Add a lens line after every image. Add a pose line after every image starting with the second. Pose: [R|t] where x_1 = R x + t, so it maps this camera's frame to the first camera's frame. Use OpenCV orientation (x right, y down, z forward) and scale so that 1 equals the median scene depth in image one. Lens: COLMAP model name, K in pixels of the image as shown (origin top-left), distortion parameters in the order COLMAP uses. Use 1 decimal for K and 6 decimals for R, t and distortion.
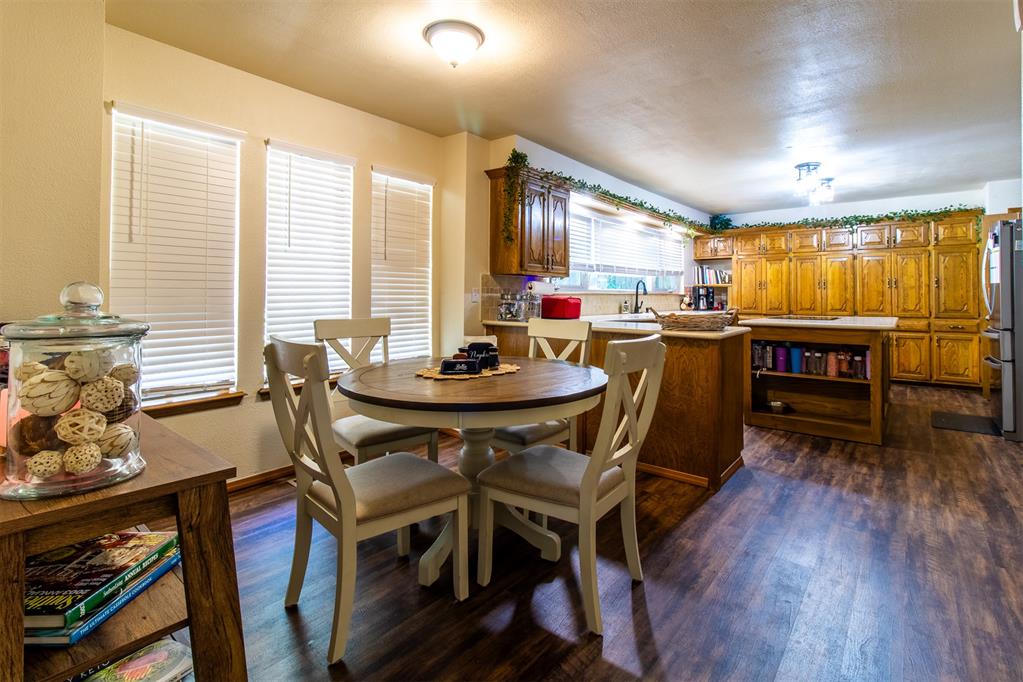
lens RADIAL K [[479.2, 0, 521.2], [0, 479.2, 281.5], [0, 0, 1]] dist [0.003104, 0.000262]
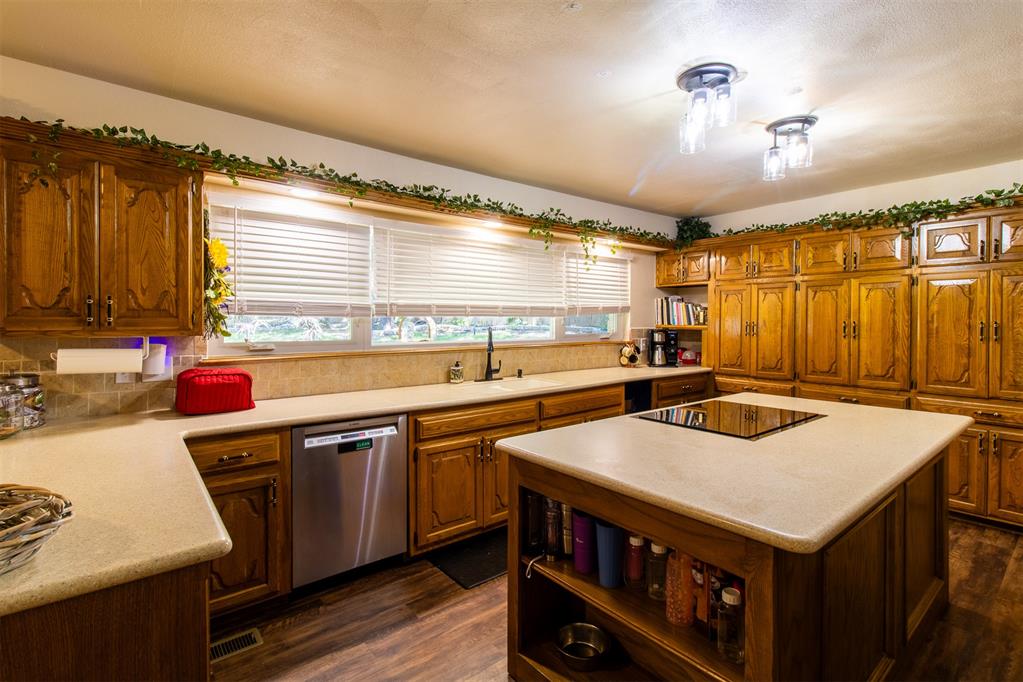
lens RADIAL K [[479.2, 0, 505.3], [0, 479.2, 320.2], [0, 0, 1]] dist [0.003104, 0.000262]
pose [[0.973010, -0.002609, -0.230747, 0.366216], [0.010130, 0.999455, 0.031416, -0.027931], [0.230539, -0.032906, 0.972506, 0.361752]]
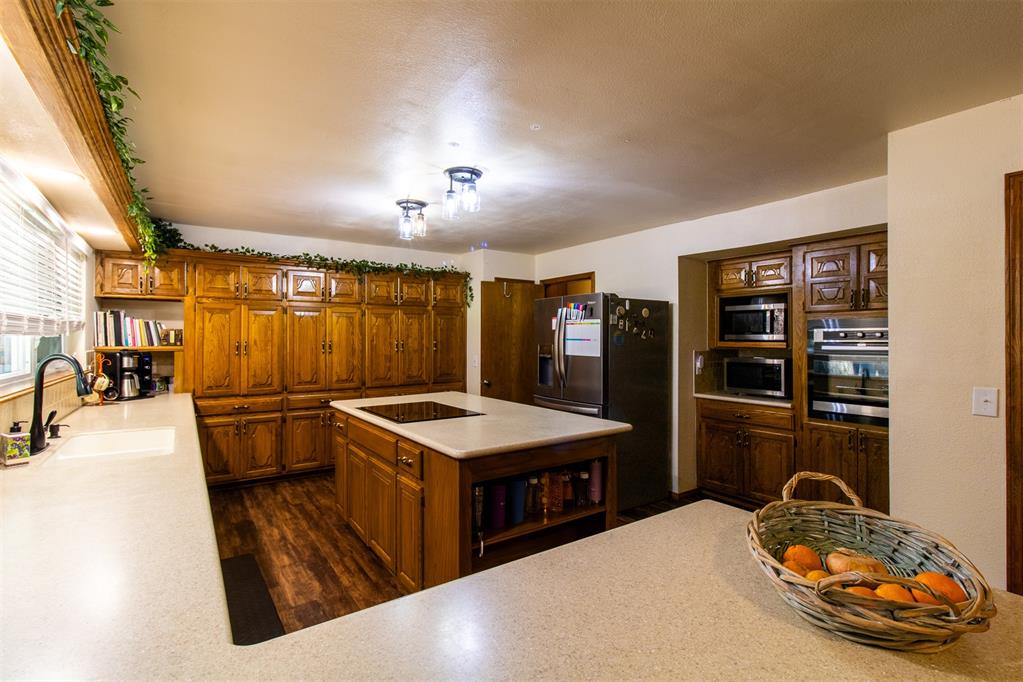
lens RADIAL K [[479.2, 0, 517.9], [0, 479.2, 343.2], [0, 0, 1]] dist [0.003104, 0.000262]
pose [[0.293585, -0.009478, 0.955886, 0.013298], [-0.026612, 0.999482, 0.018083, -0.021824], [-0.955563, -0.030747, 0.293180, 0.511951]]
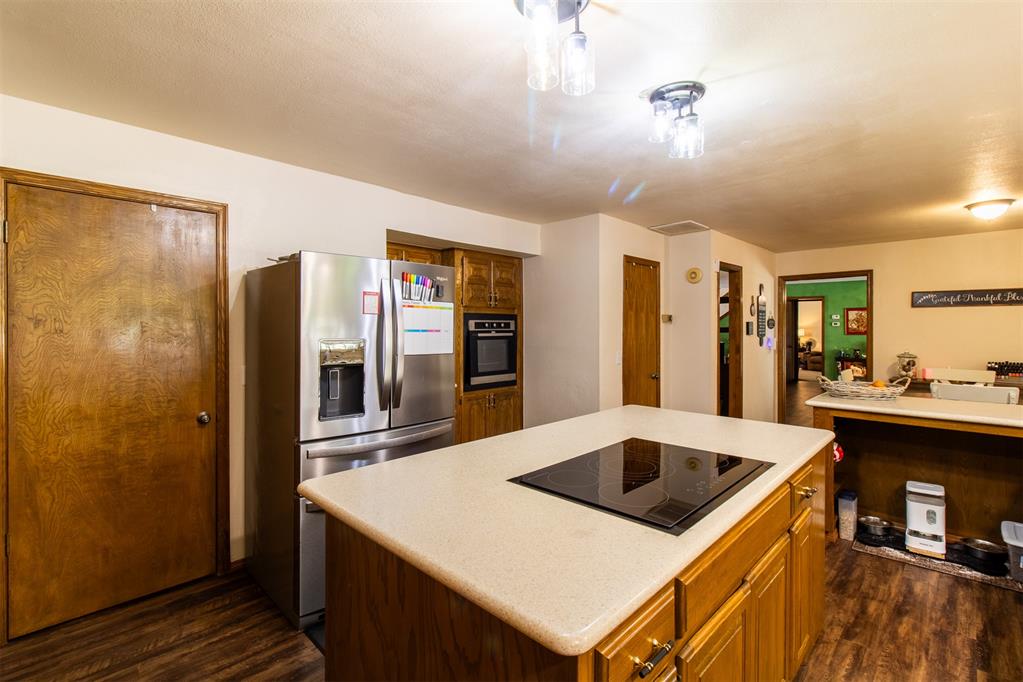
lens RADIAL K [[479.2, 0, 510.2], [0, 479.2, 326.2], [0, 0, 1]] dist [0.003104, 0.000262]
pose [[-0.994979, -0.008958, 0.099678, 0.491270], [-0.011712, 0.999565, -0.027075, -0.011041], [-0.099392, -0.028107, -0.994651, 1.004476]]
